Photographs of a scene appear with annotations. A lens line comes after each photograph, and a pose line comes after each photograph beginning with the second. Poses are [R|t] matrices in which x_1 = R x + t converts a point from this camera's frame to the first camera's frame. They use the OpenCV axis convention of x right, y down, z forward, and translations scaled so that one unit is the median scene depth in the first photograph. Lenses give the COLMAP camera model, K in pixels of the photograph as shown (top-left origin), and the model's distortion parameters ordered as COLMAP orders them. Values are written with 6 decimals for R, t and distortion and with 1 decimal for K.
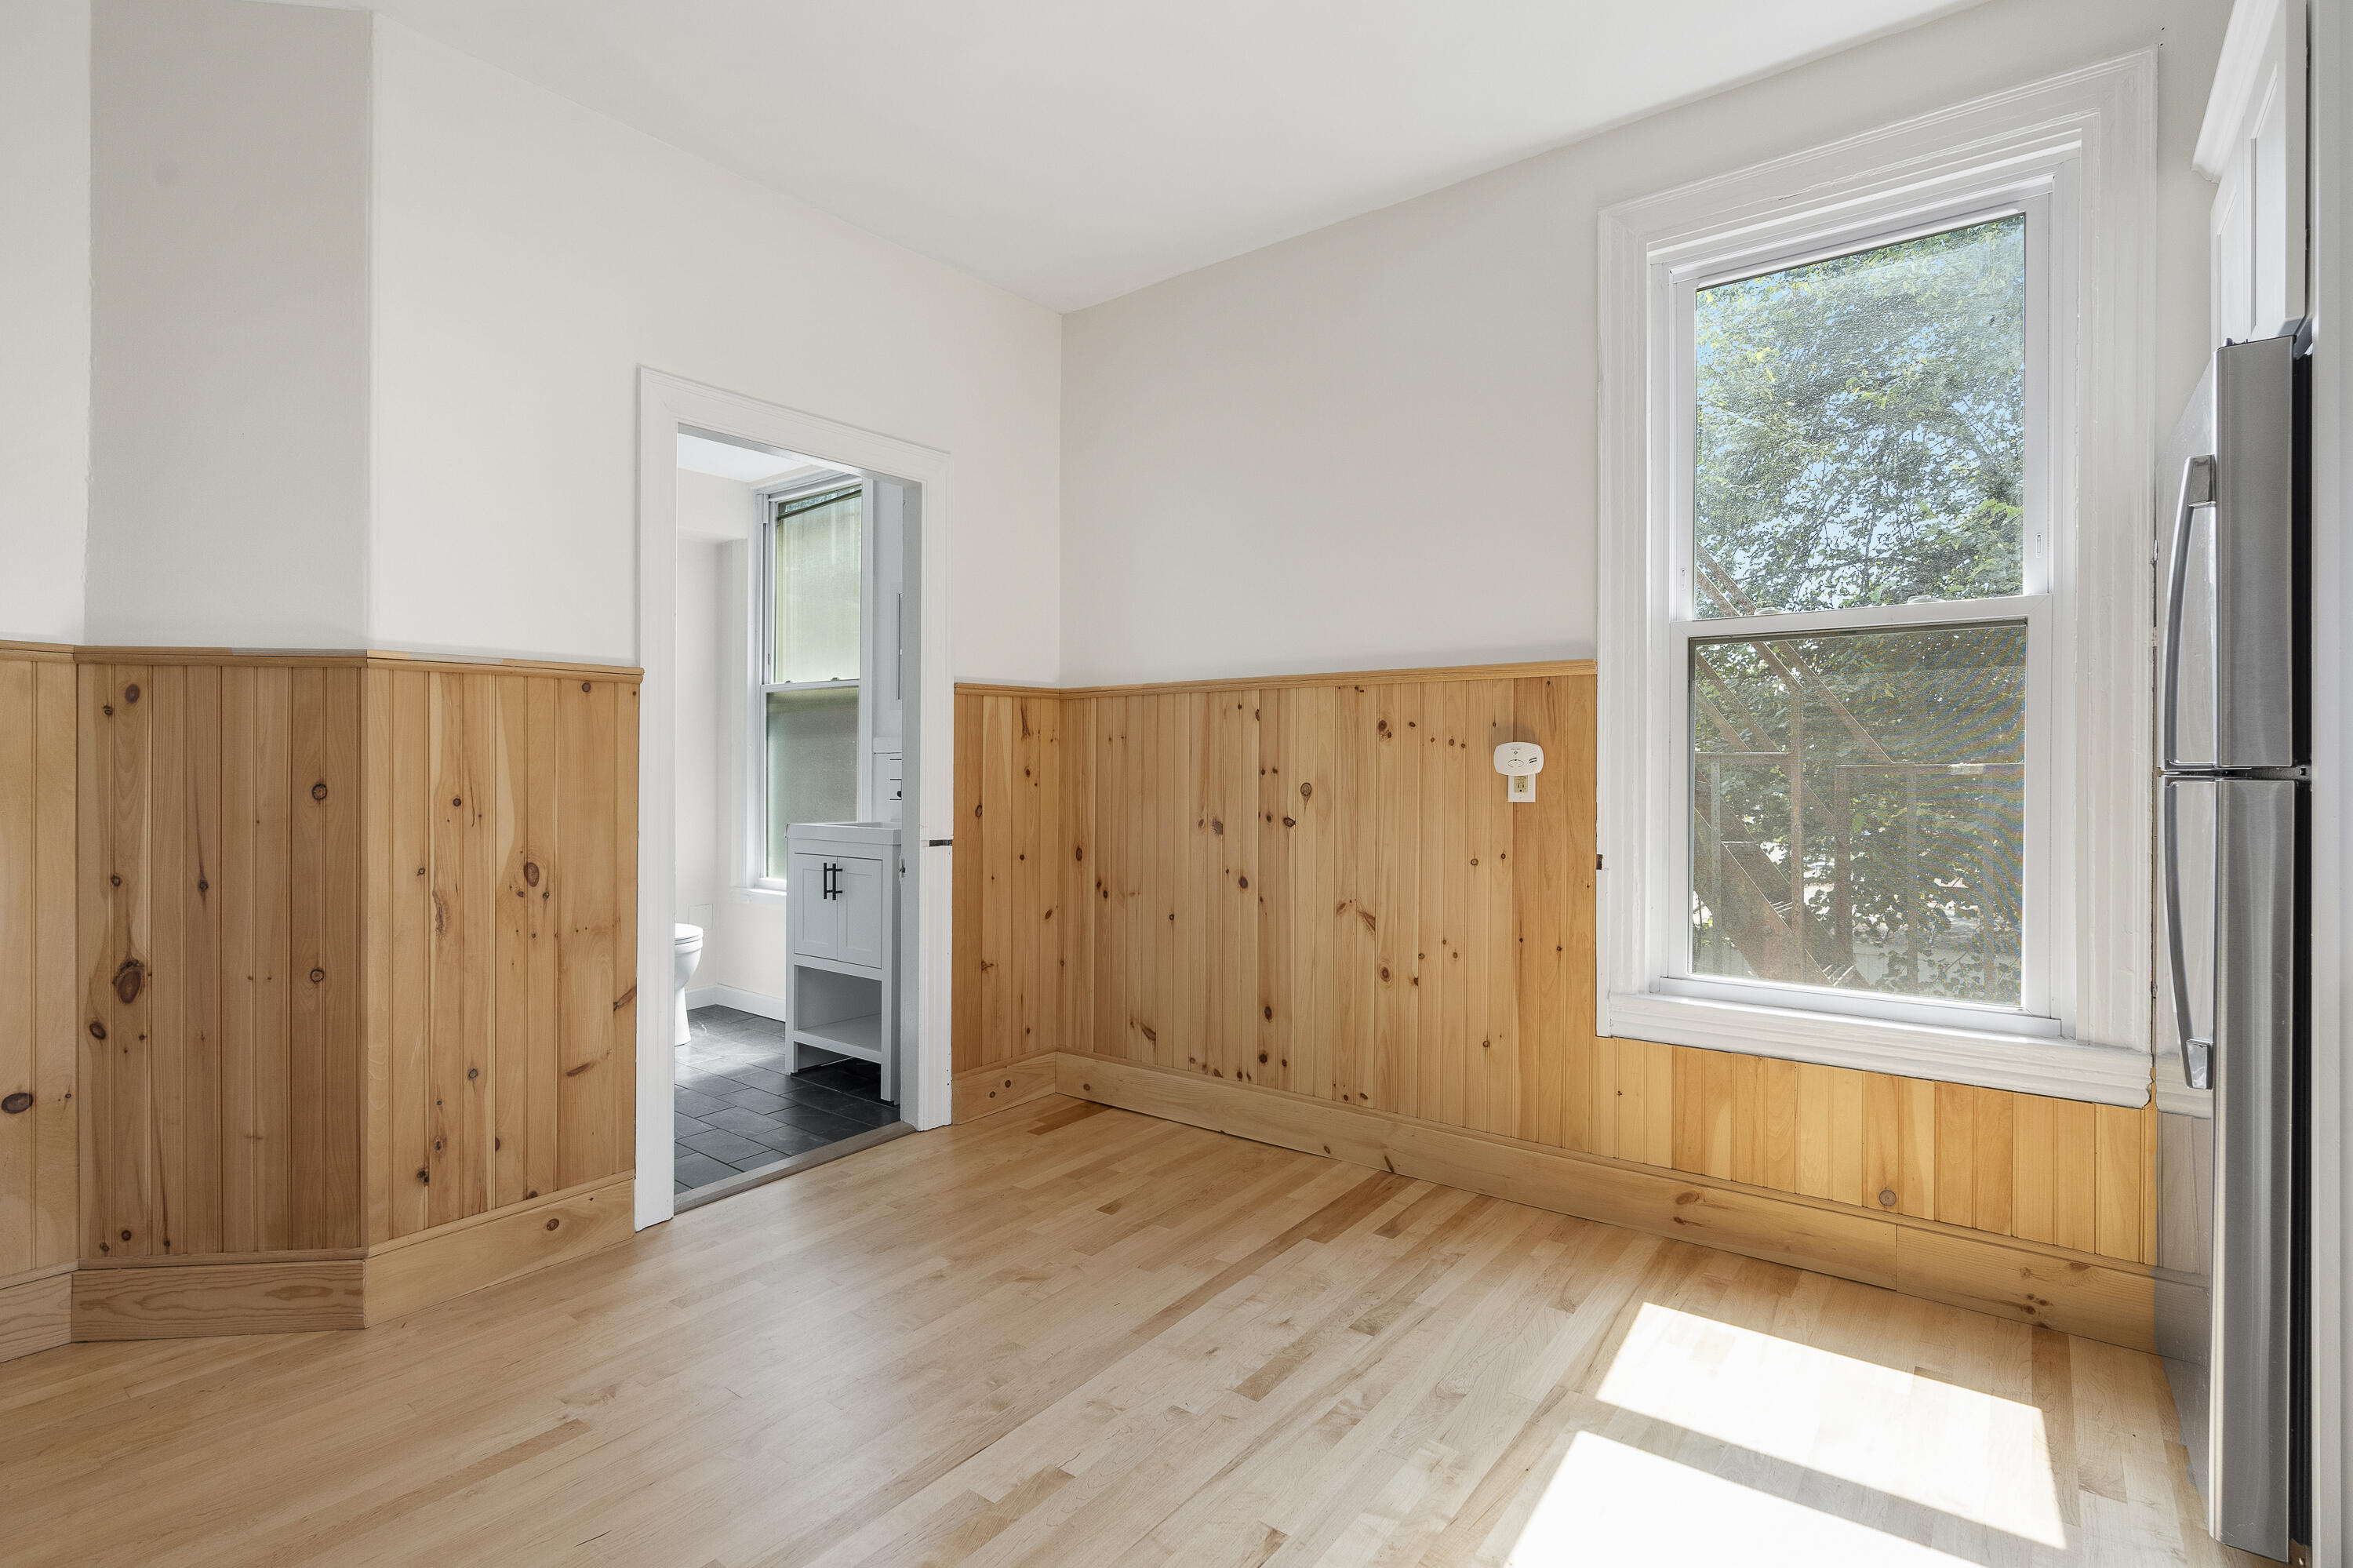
lens RADIAL K [[1118.4, 0, 1160.5], [0, 1118.4, 777.3], [0, 0, 1]] dist [-0.000828, -0.000126]
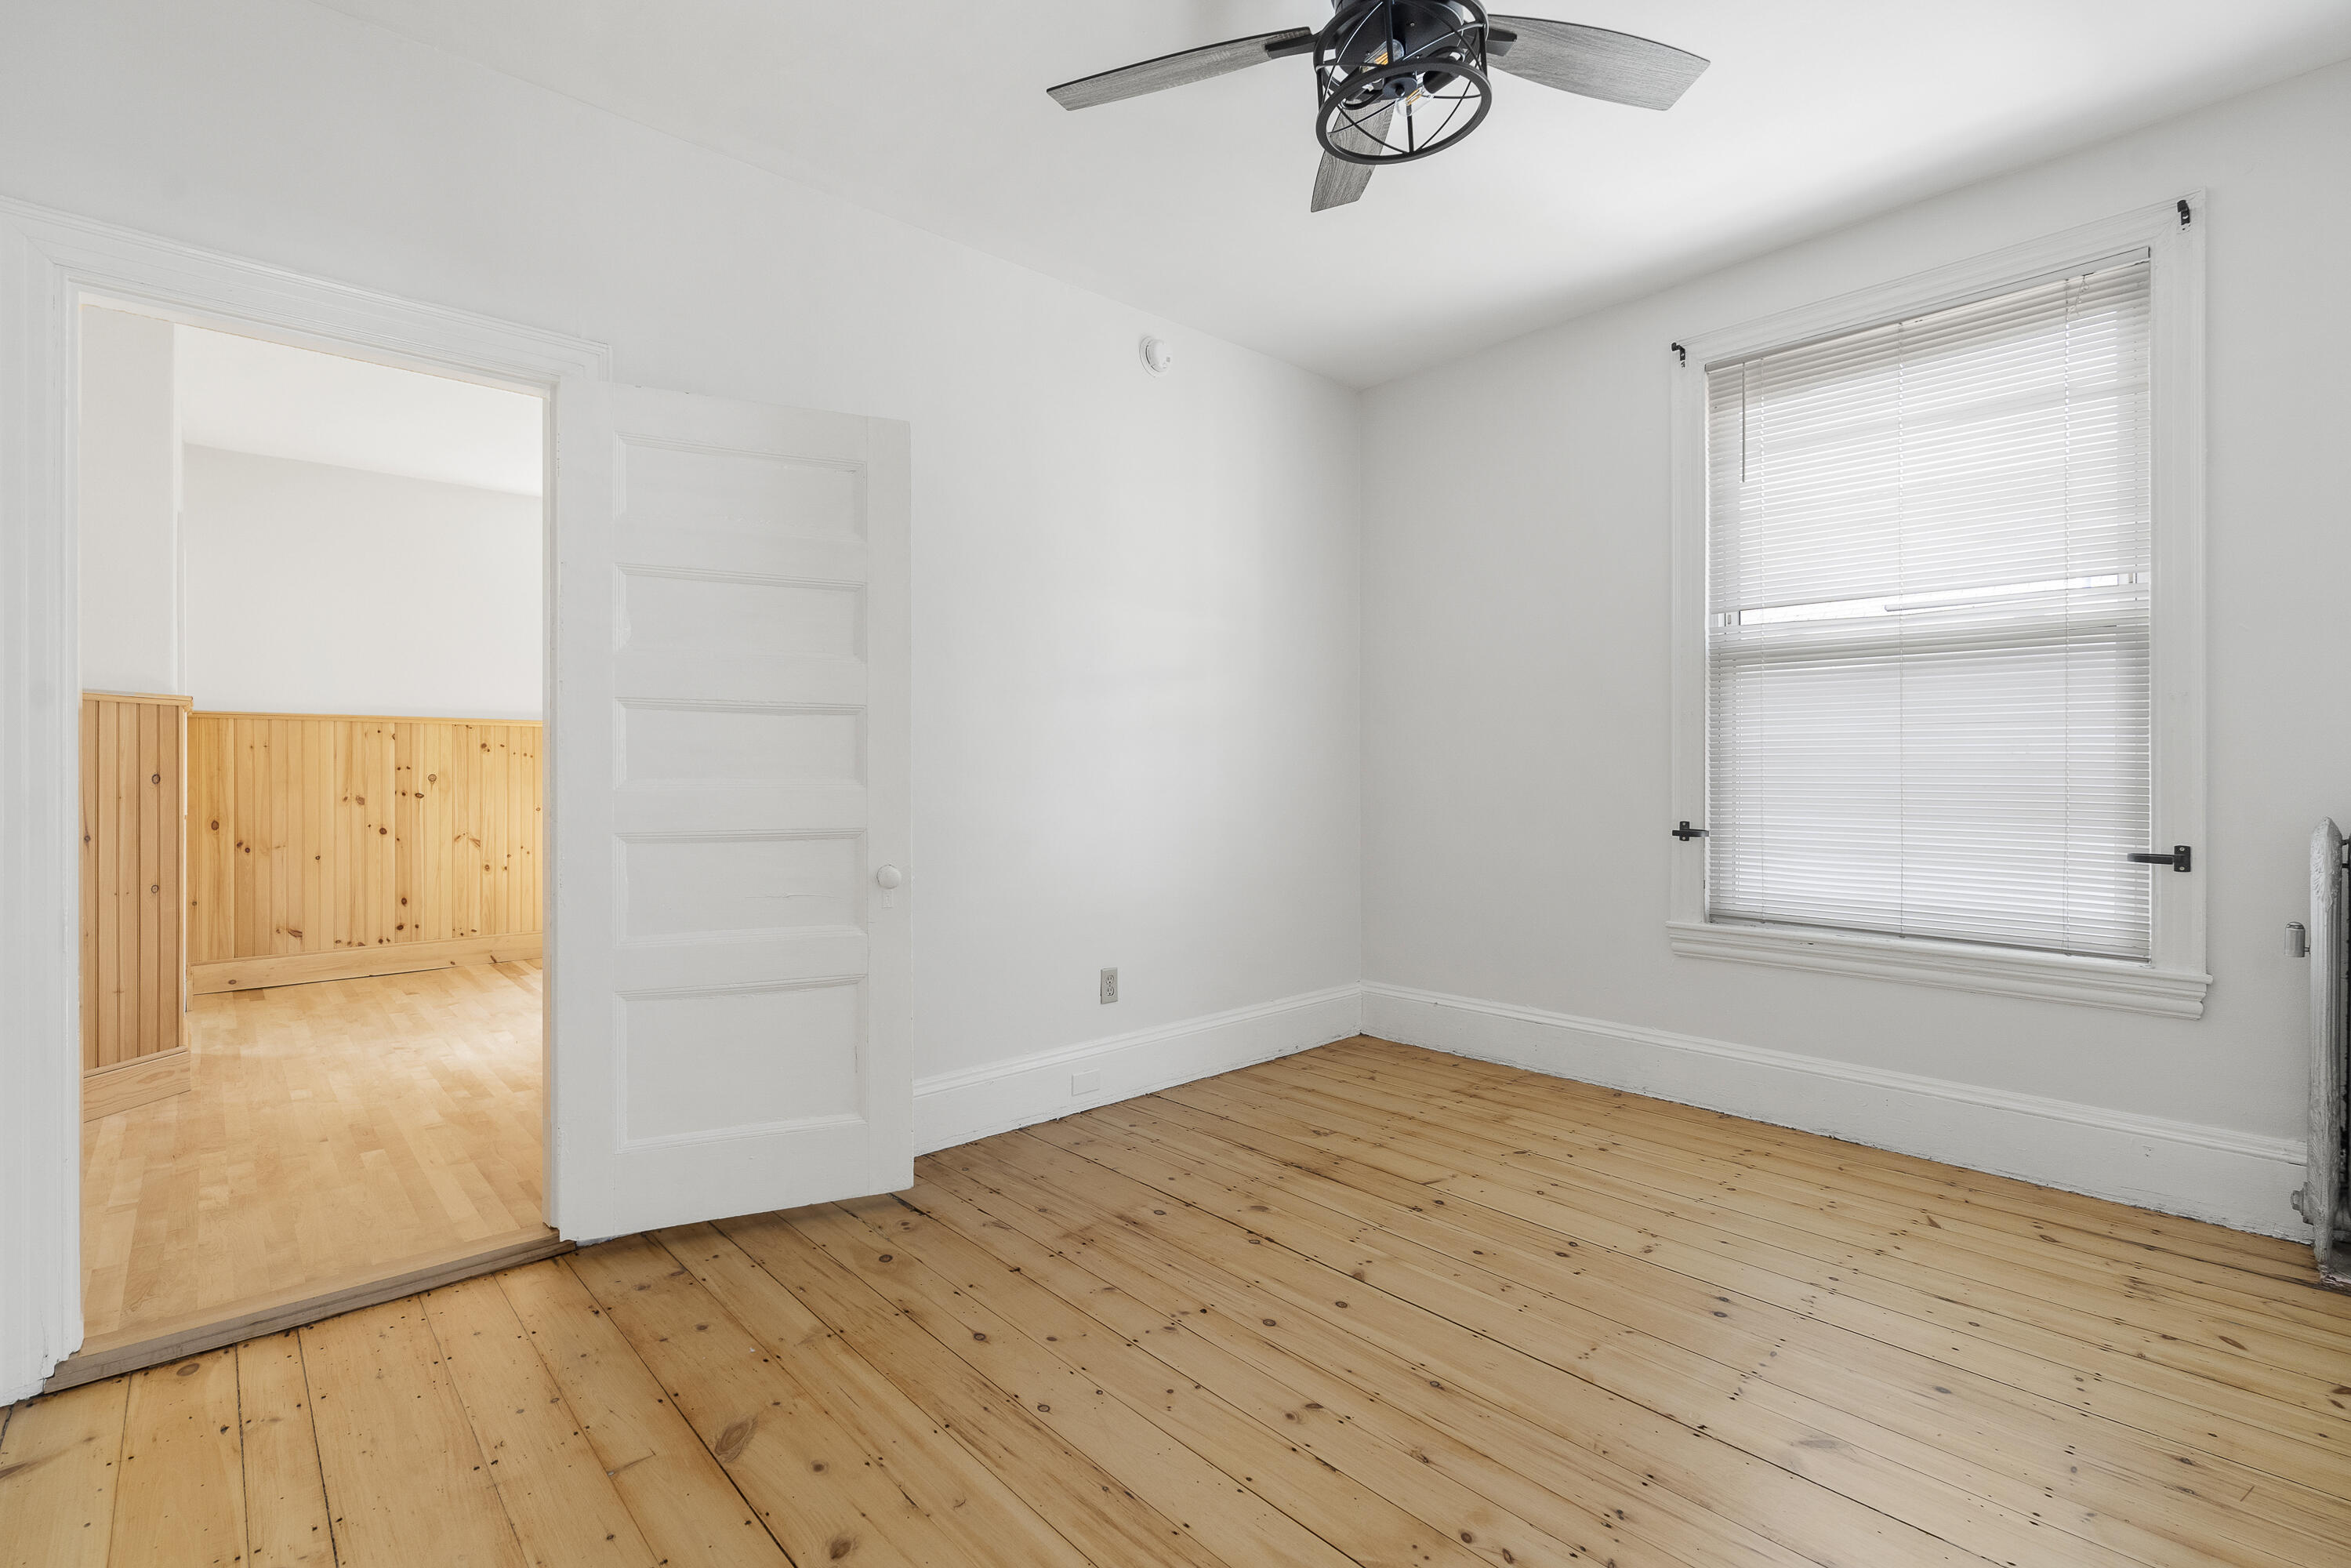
lens RADIAL K [[1070.6, 0, 1166.8], [0, 1070.6, 770.2], [0, 0, 1]] dist [-0.003168, -0.000003]
pose [[0.172448, -0.000061, 0.985019, -1.344045], [0.006452, 0.999979, -0.001068, 0.007234], [-0.984997, 0.006539, 0.172445, -0.499726]]
